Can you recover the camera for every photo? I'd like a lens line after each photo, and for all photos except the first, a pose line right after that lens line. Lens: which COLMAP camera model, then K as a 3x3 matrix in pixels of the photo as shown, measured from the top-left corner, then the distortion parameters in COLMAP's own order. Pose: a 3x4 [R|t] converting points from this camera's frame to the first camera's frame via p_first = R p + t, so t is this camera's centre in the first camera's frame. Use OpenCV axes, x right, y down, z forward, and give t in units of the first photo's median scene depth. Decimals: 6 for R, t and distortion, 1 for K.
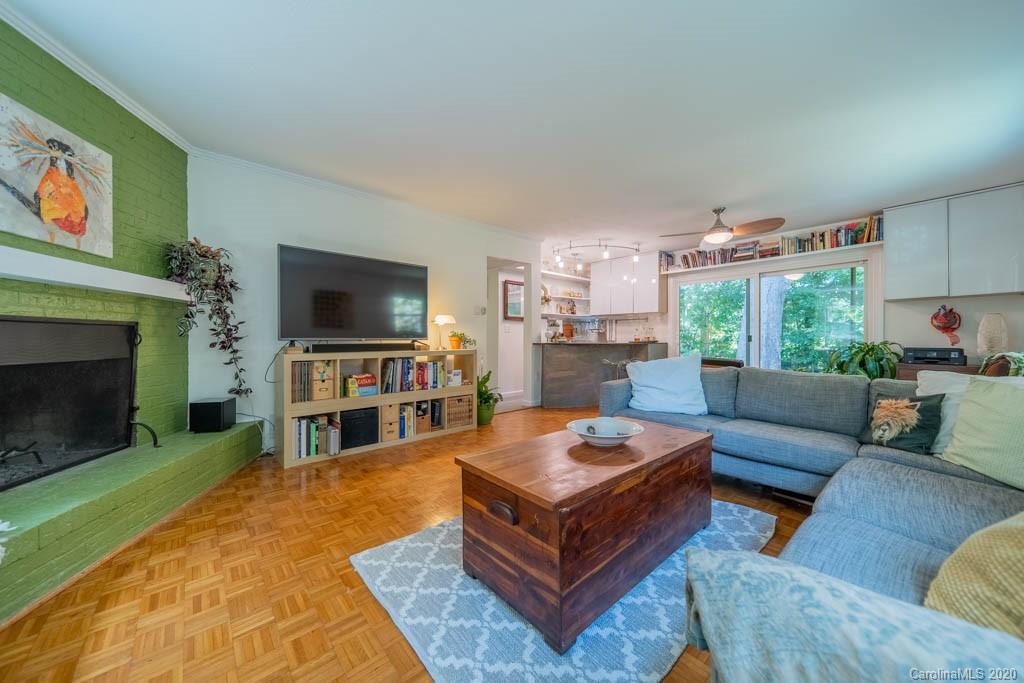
lens RADIAL K [[362.5, 0, 515.7], [0, 362.5, 339.7], [0, 0, 1]] dist [0.000120, -0.000049]
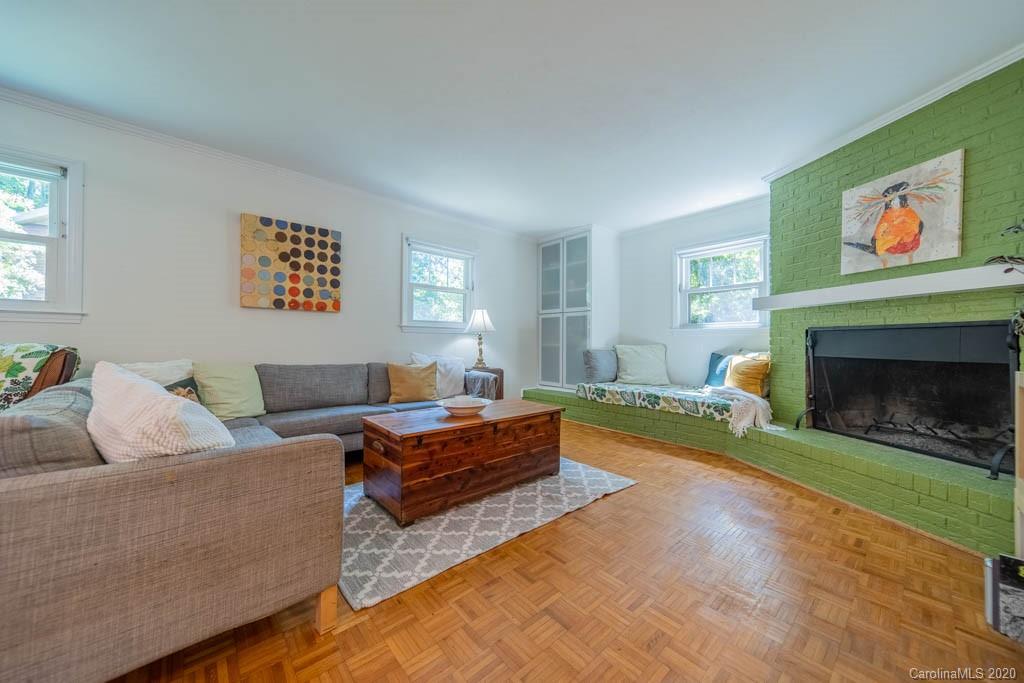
lens RADIAL K [[362.5, 0, 508.5], [0, 362.5, 341.2], [0, 0, 1]] dist [0.000120, -0.000049]
pose [[-0.999921, -0.008736, 0.009060, 0.073690], [-0.008762, 0.999958, -0.002849, 0.013681], [-0.009035, -0.002928, -0.999955, 2.320271]]
